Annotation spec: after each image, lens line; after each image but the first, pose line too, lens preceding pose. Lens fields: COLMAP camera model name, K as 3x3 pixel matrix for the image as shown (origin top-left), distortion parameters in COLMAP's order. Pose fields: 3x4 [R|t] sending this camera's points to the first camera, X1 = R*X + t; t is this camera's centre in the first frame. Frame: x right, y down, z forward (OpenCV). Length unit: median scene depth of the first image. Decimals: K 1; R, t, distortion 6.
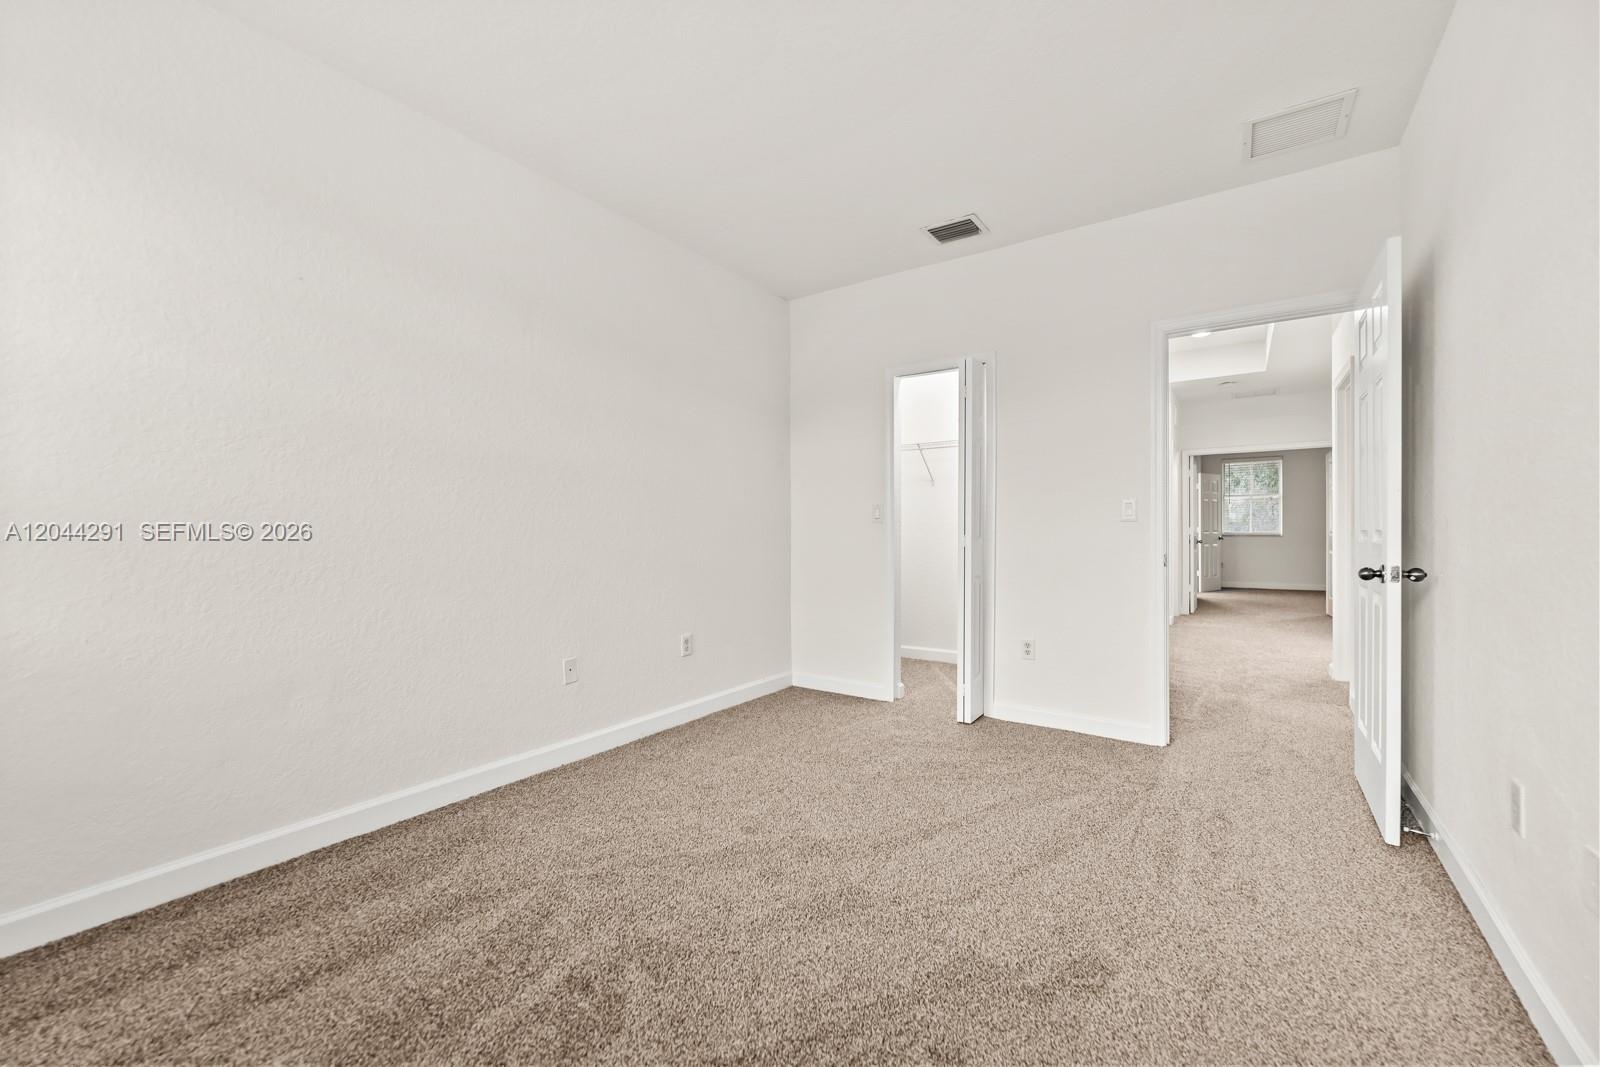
lens RADIAL K [[648.6, 0, 793.9], [0, 648.6, 540.2], [0, 0, 1]] dist [-0.000034, -0.000039]
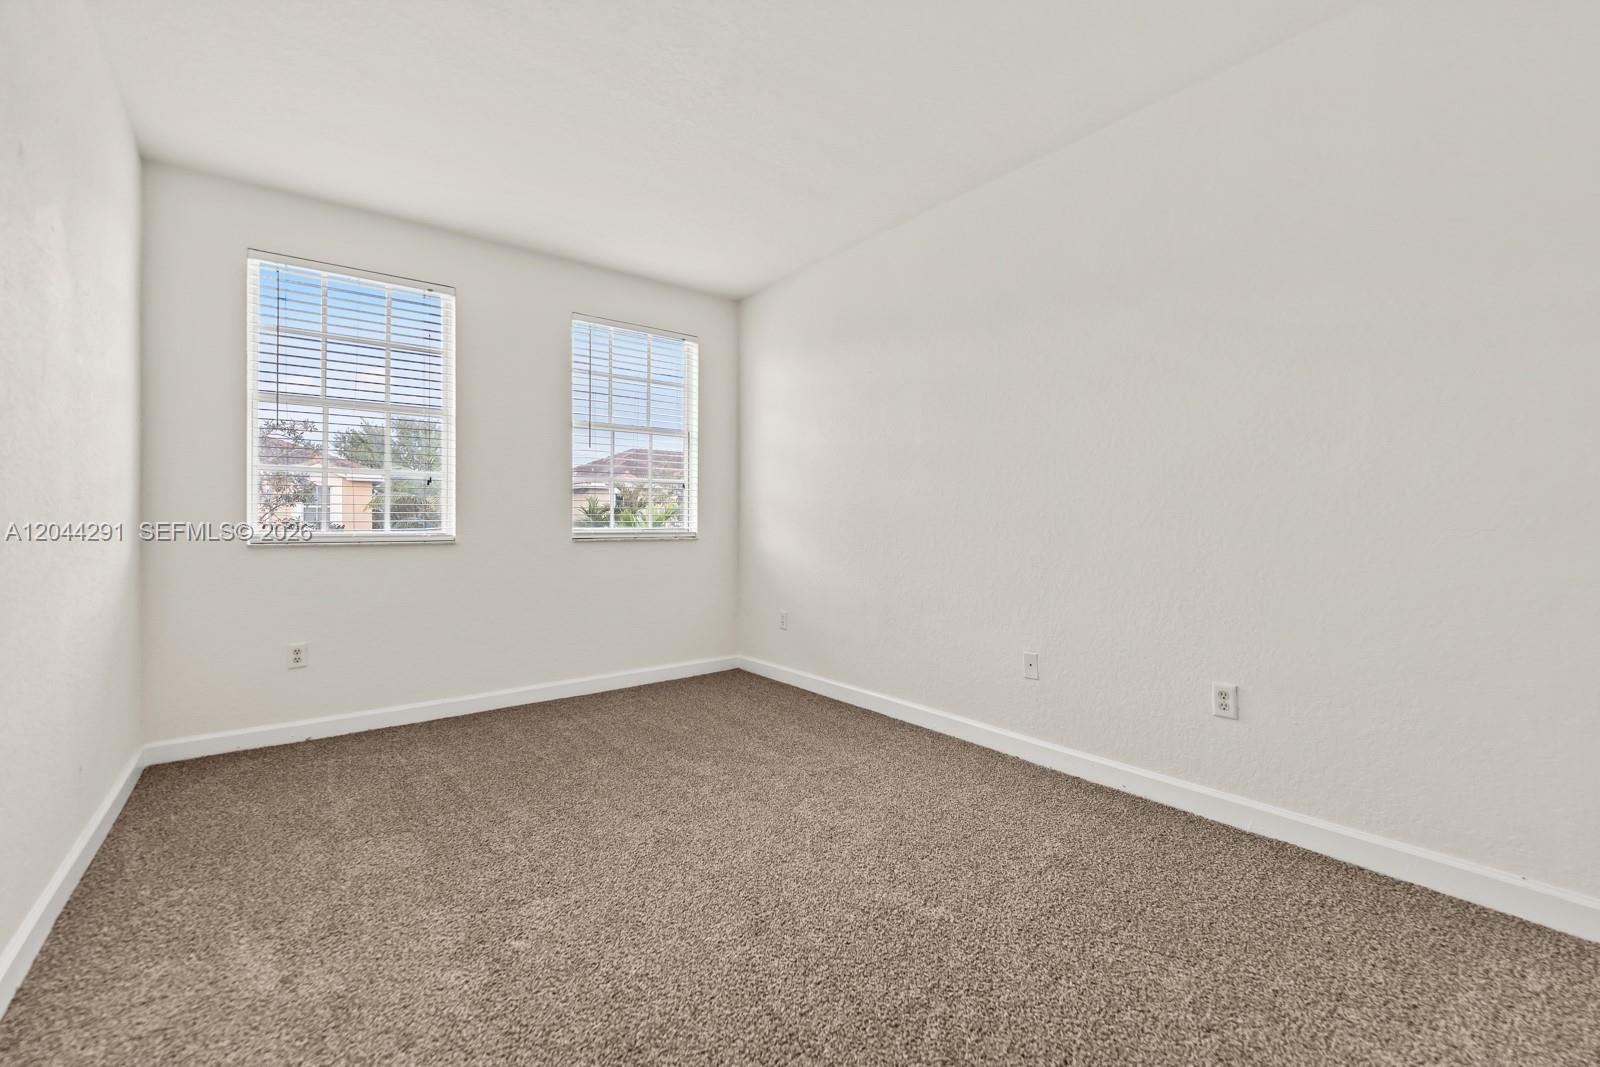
lens RADIAL K [[648.6, 0, 793.9], [0, 648.6, 540.2], [0, 0, 1]] dist [-0.000034, -0.000039]
pose [[-0.302453, 0.030622, -0.952672, 0.624414], [-0.008647, 0.999355, 0.034868, -0.012128], [0.953125, 0.018784, -0.301993, 0.900225]]
